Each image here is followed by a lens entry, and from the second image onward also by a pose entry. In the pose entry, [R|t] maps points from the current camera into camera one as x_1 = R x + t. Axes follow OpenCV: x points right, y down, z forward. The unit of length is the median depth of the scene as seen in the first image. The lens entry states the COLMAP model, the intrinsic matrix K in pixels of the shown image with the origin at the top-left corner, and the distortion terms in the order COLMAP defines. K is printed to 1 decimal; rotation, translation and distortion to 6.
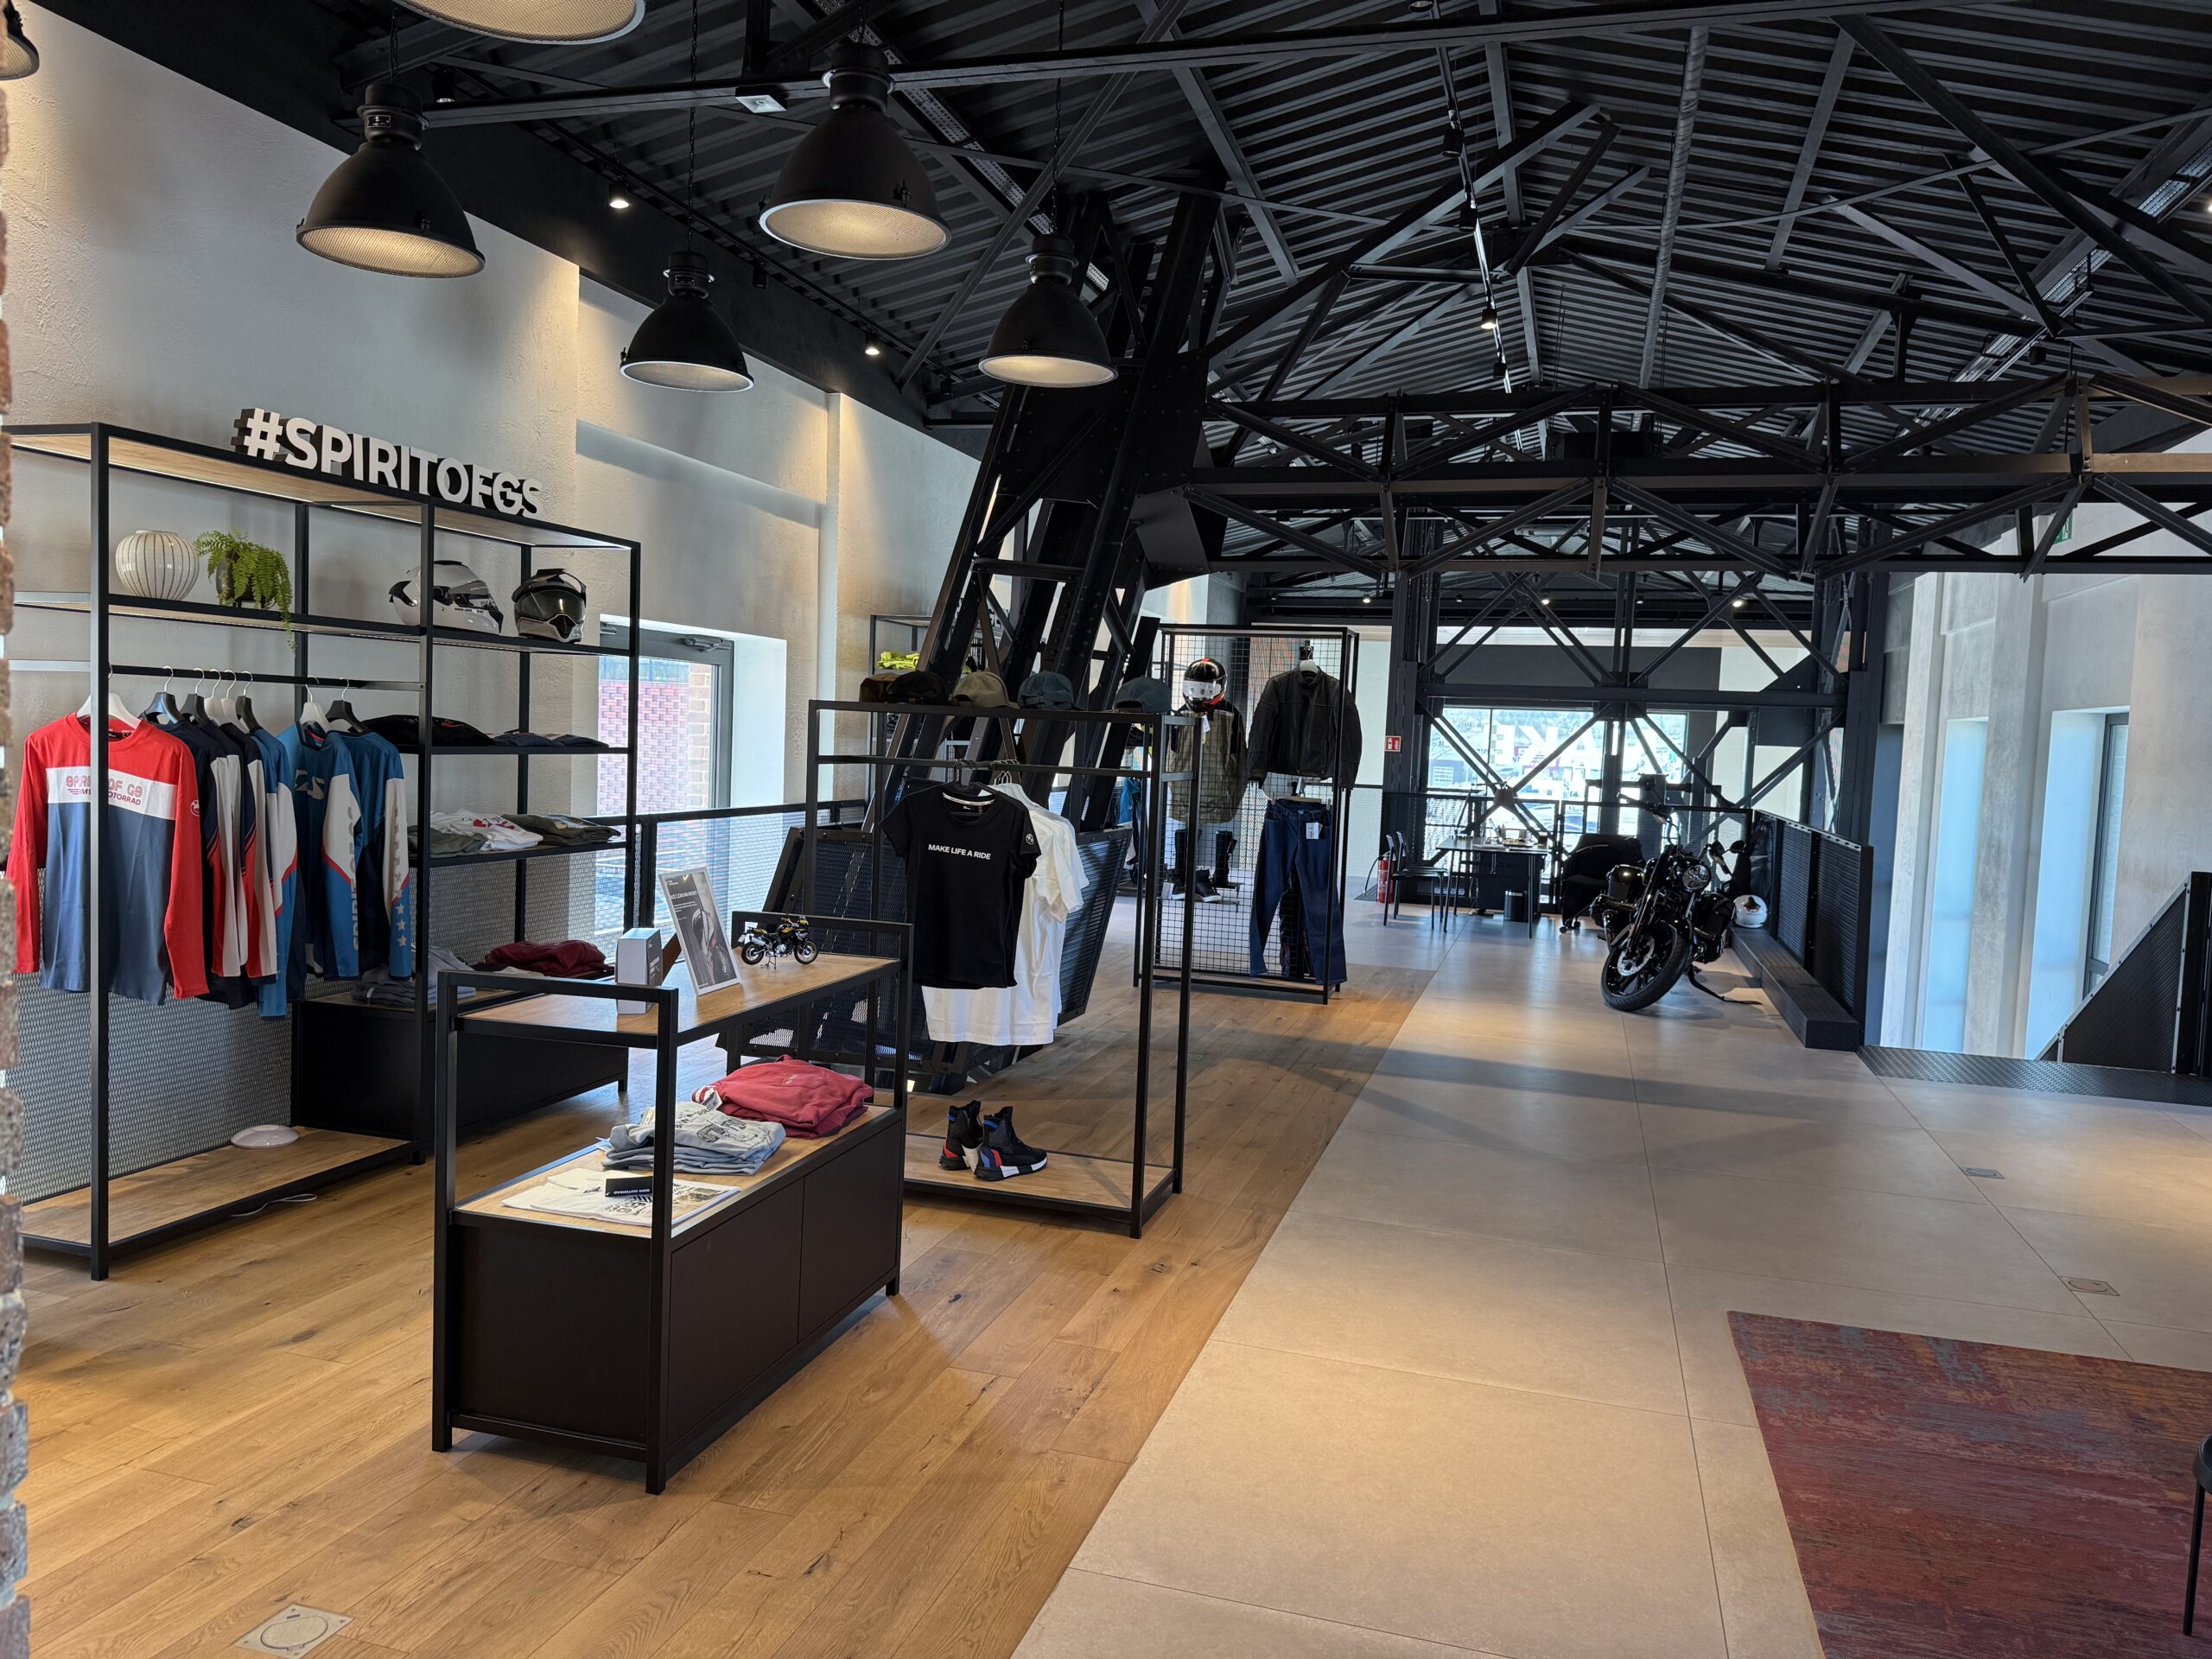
lens RADIAL K [[1576.8, 0, 1101.5], [0, 1576.8, 823.6], [0, 0, 1]] dist [0.079048, -0.074262]
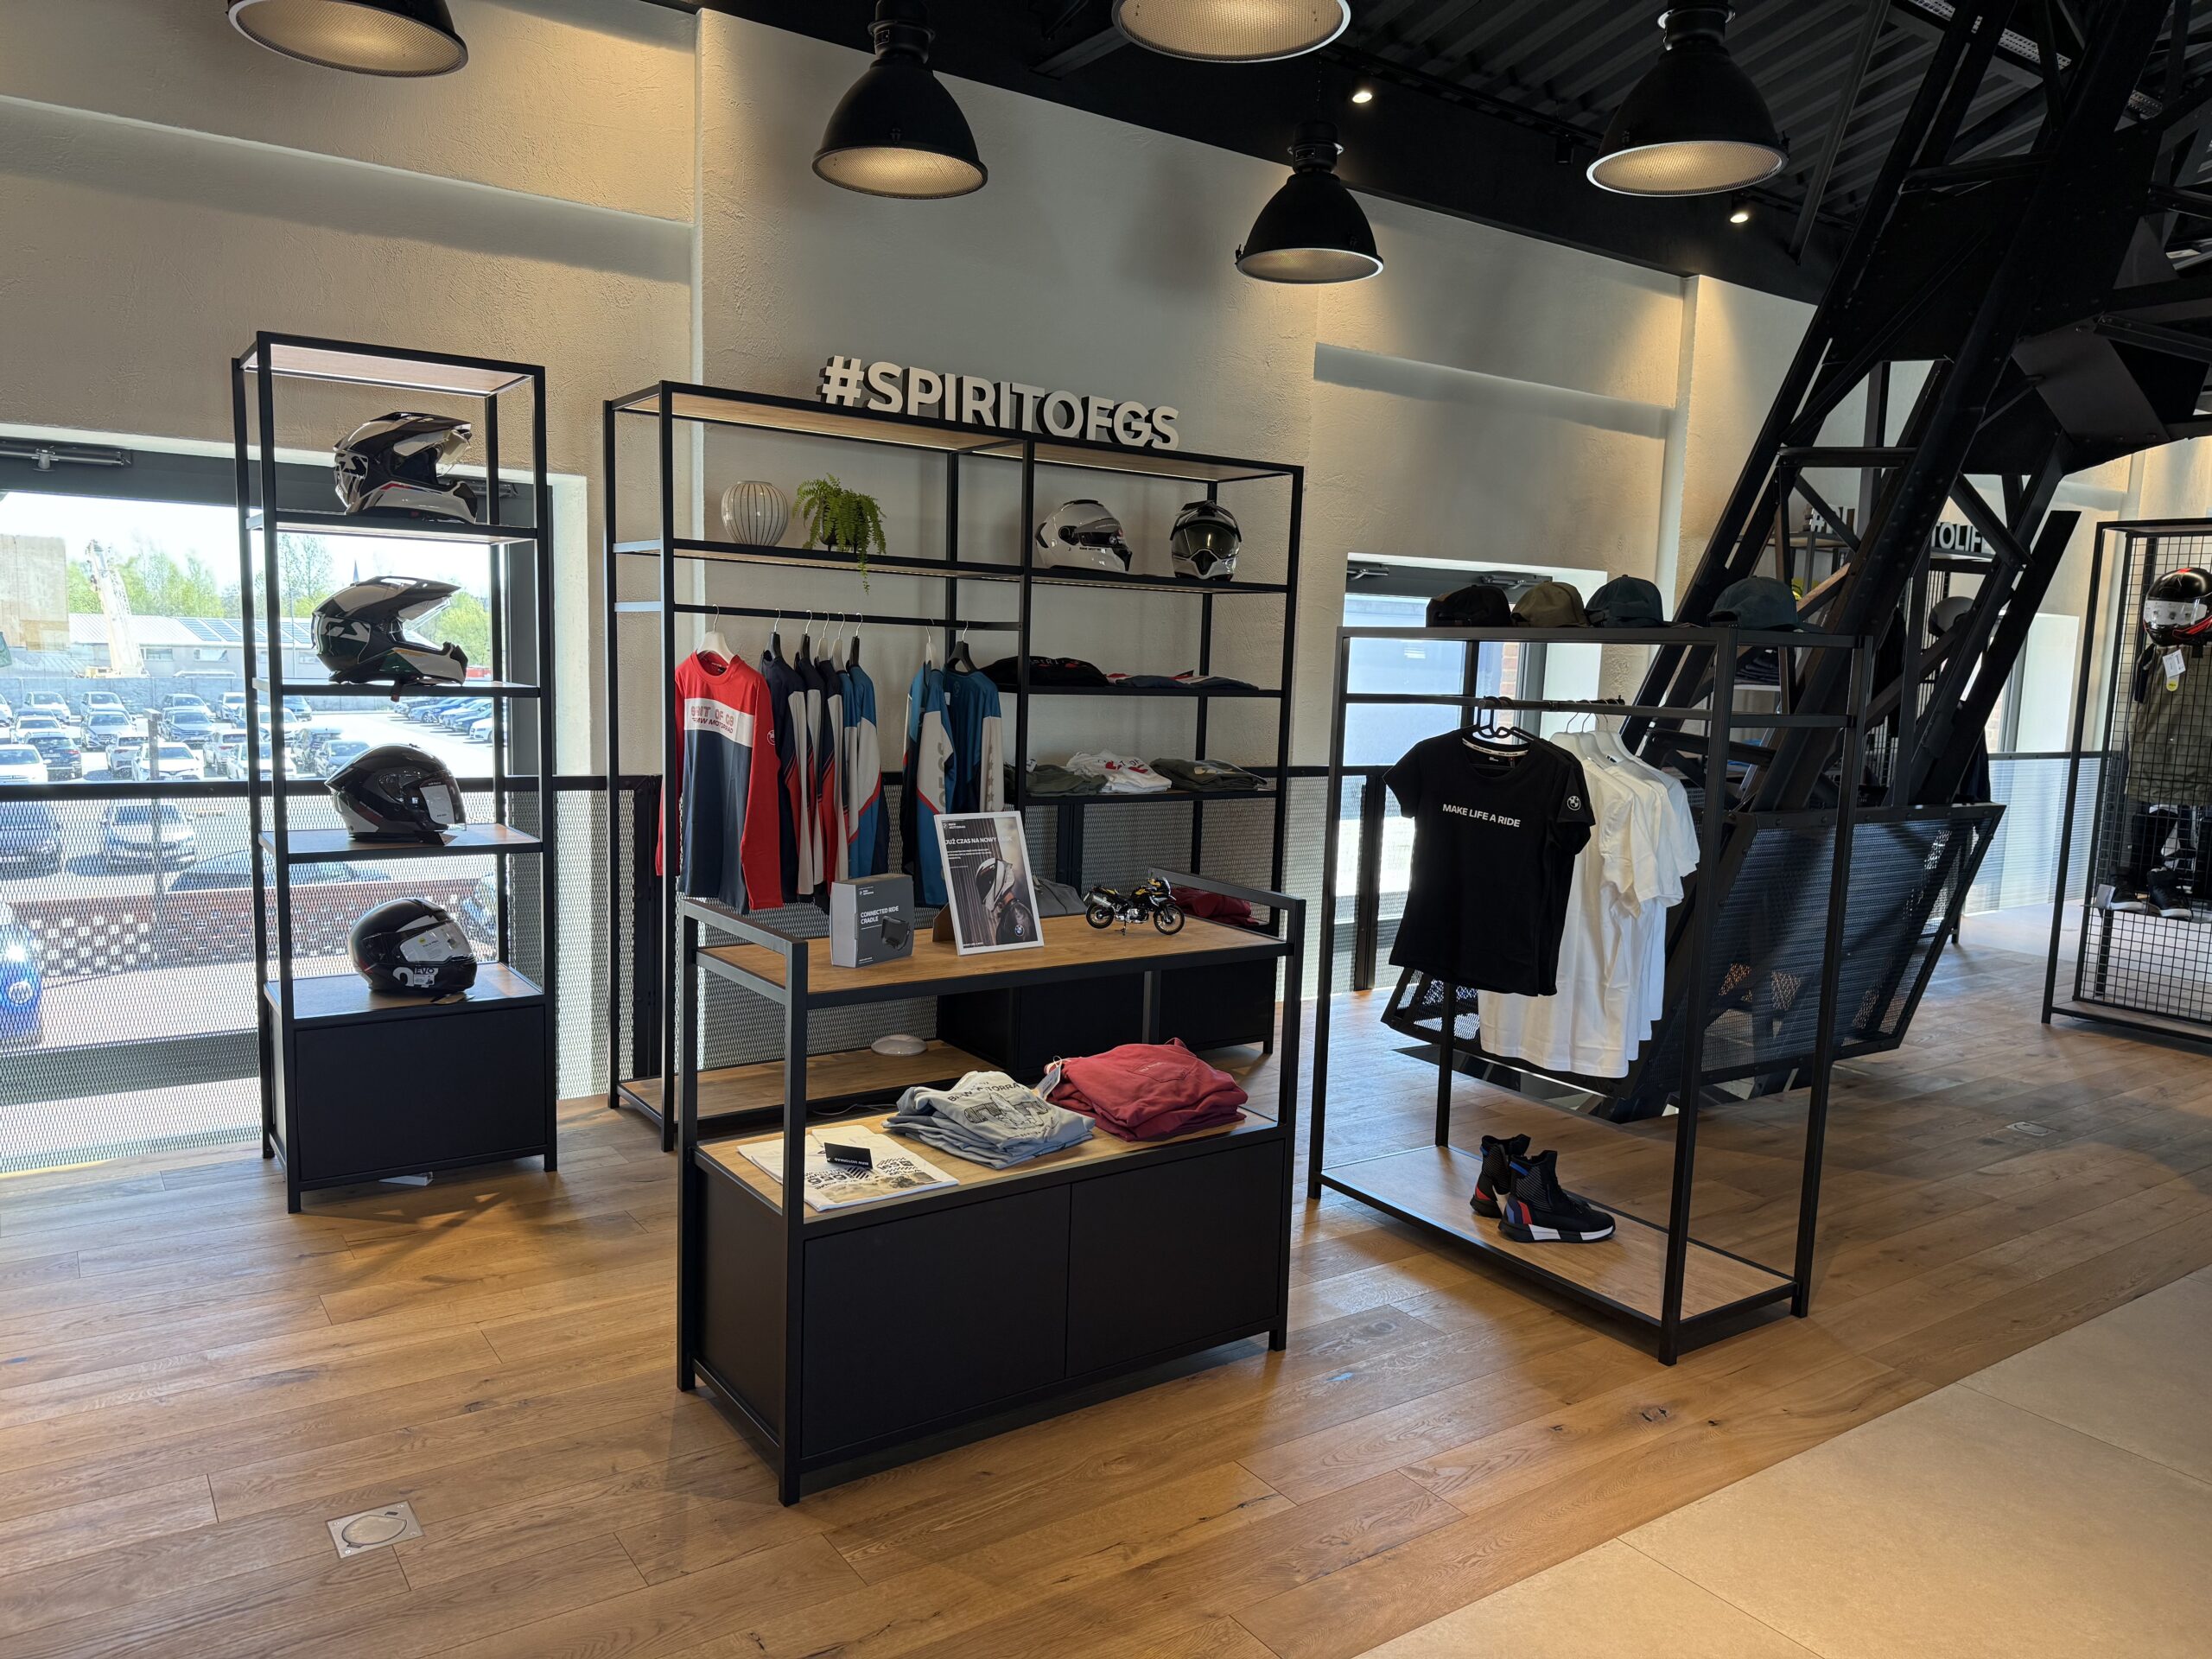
lens RADIAL K [[1576.8, 0, 1113.3], [0, 1576.8, 837.6], [0, 0, 1]] dist [0.079048, -0.074262]
pose [[0.783366, 0.058001, -0.618849, 0.248560], [-0.040005, 0.998277, 0.042924, 0.002391], [0.620272, -0.008868, 0.784336, 0.265836]]
